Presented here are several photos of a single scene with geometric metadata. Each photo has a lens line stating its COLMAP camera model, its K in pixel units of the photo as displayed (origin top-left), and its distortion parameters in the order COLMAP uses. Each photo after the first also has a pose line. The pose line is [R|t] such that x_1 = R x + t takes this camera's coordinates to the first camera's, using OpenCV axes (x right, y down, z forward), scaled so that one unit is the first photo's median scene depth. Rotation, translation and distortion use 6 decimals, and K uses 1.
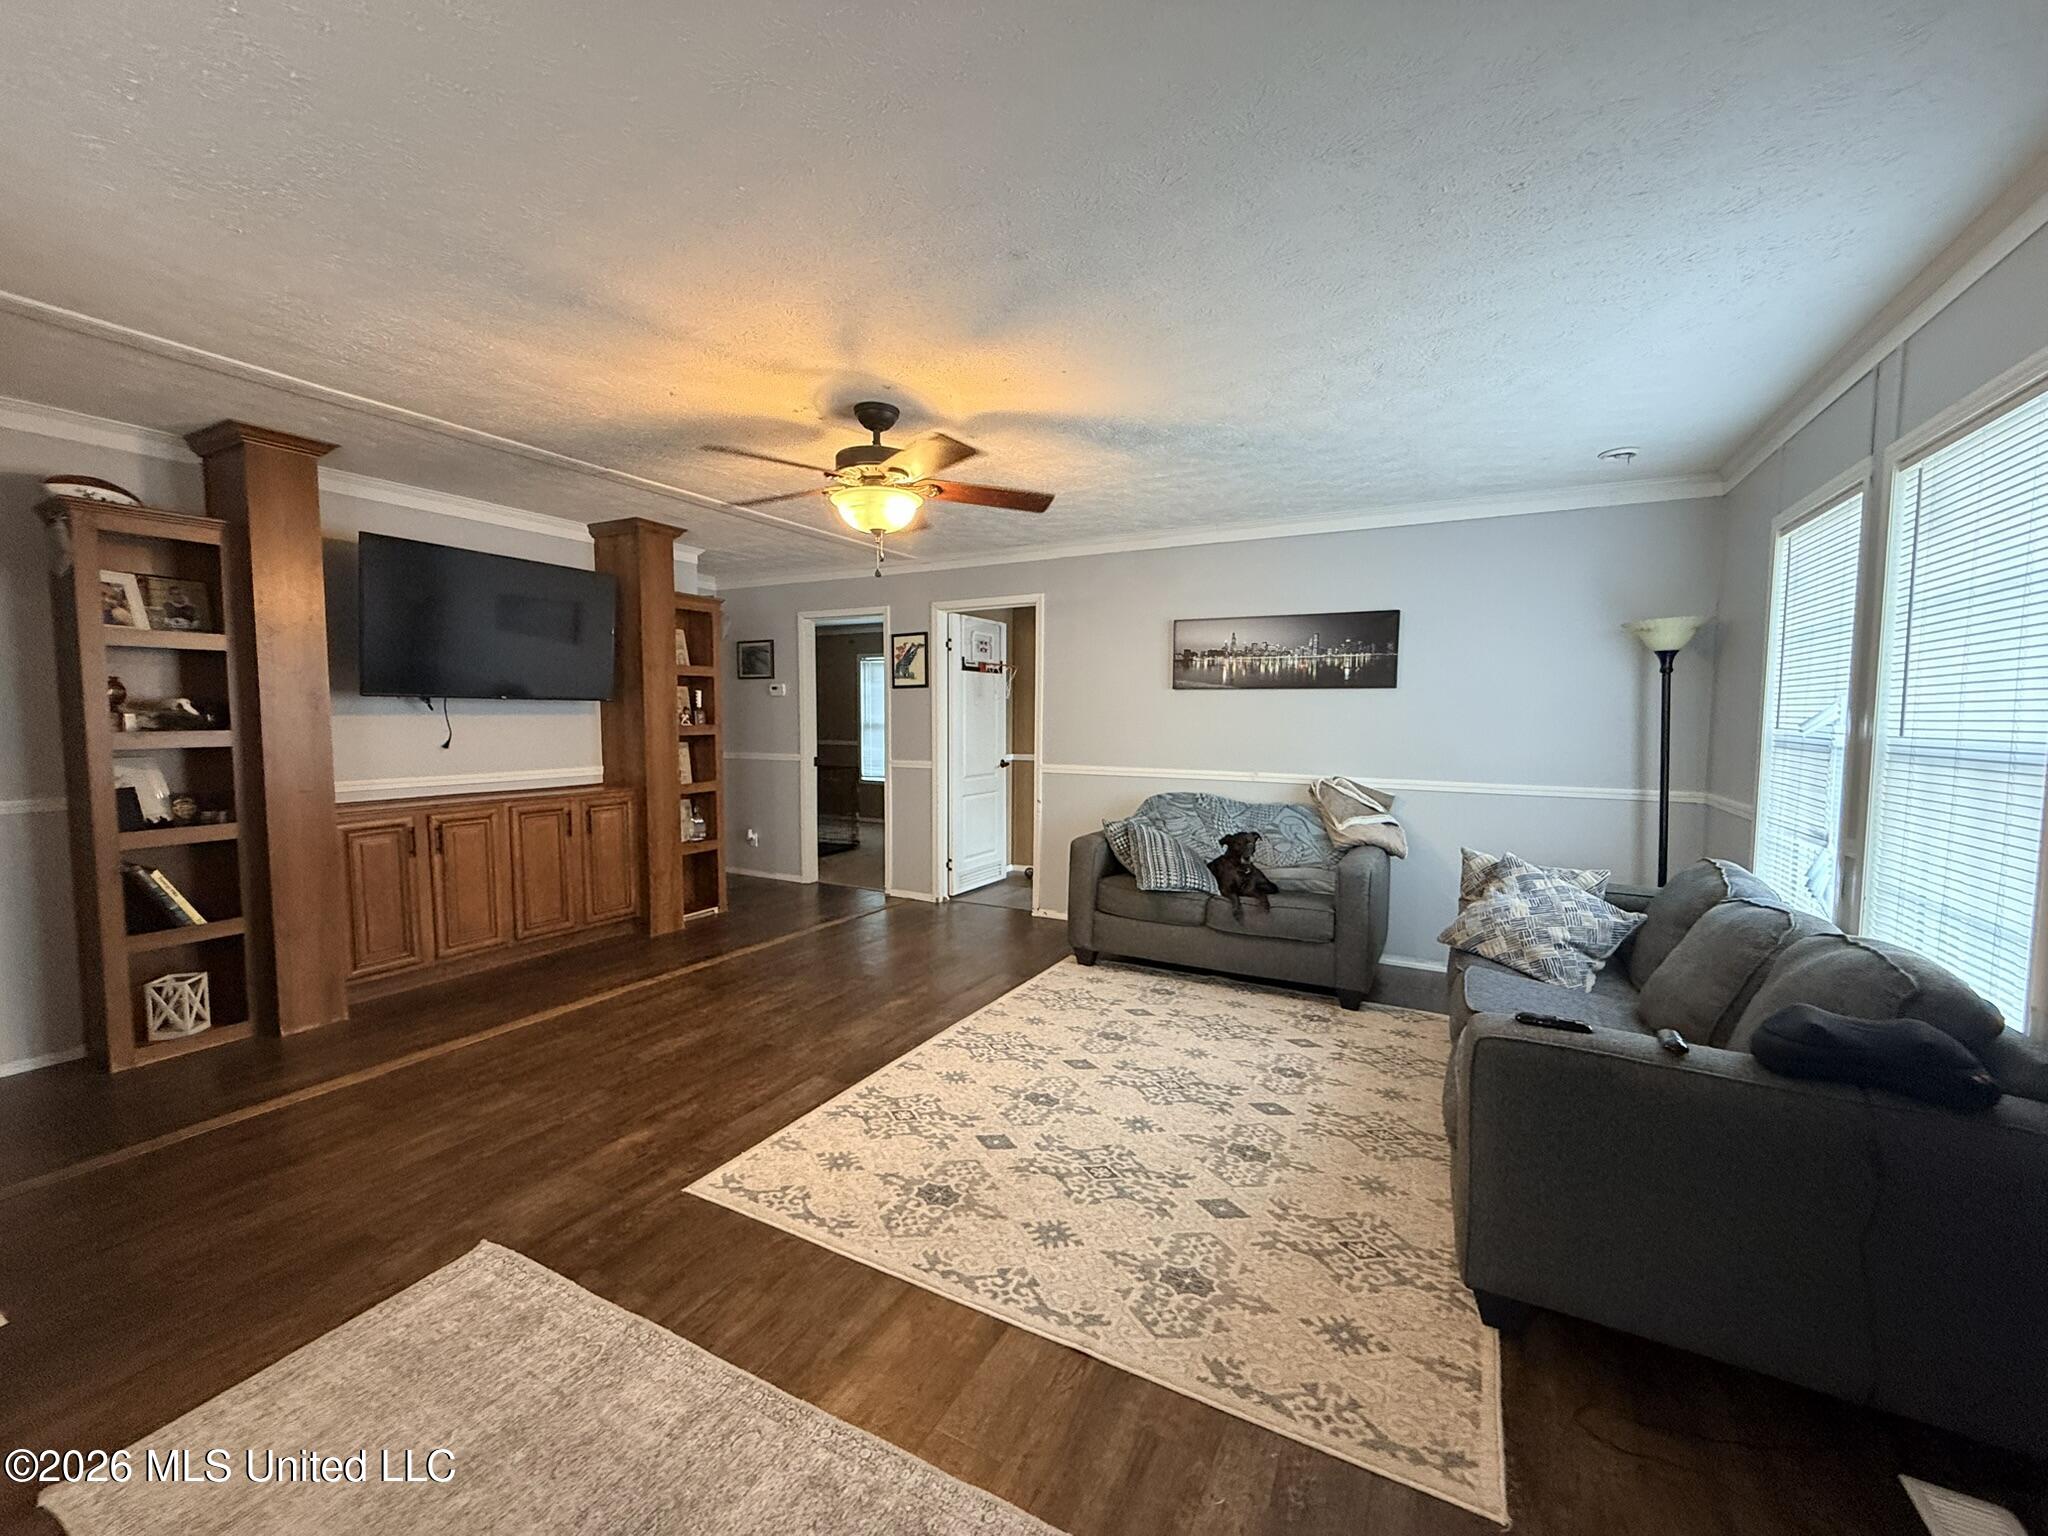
lens RADIAL K [[815.5, 0, 1016.7], [0, 815.5, 772.0], [0, 0, 1]] dist [-0.001661, -0.000137]
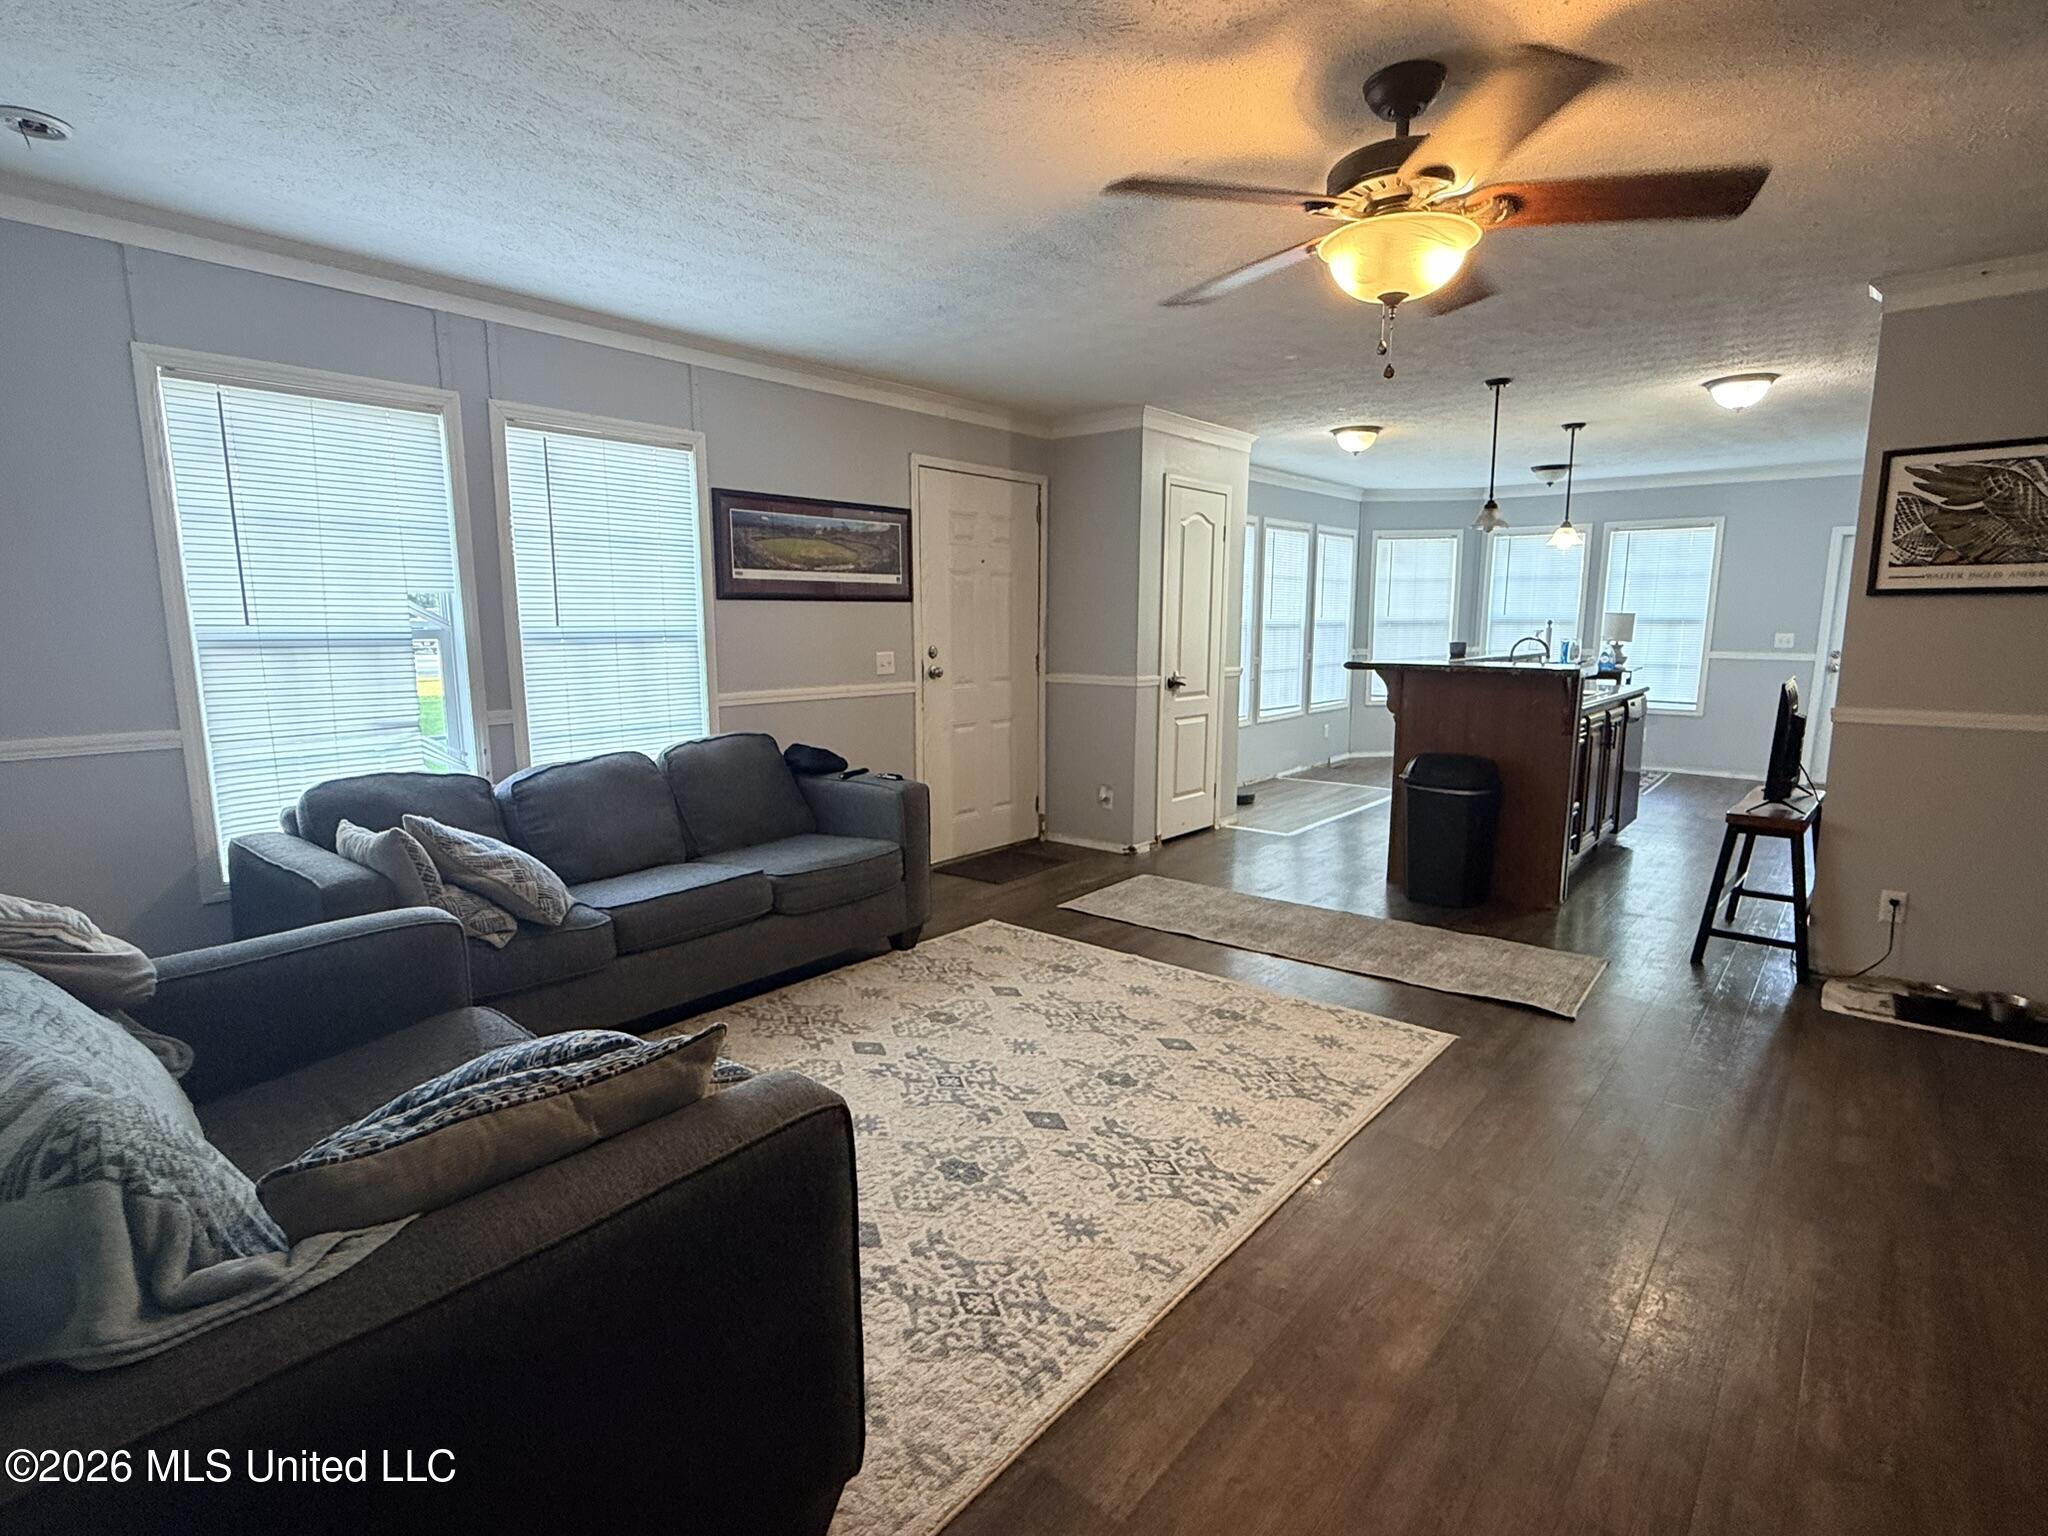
lens RADIAL K [[1012.1, 0, 1023.8], [0, 1012.1, 776.4], [0, 0, 1]] dist [-0.001710, -0.000587]
pose [[-0.978322, -0.038314, 0.203515, -0.060162], [0.008647, 0.974321, 0.224997, -0.107874], [-0.206909, 0.221879, -0.952868, 1.581918]]
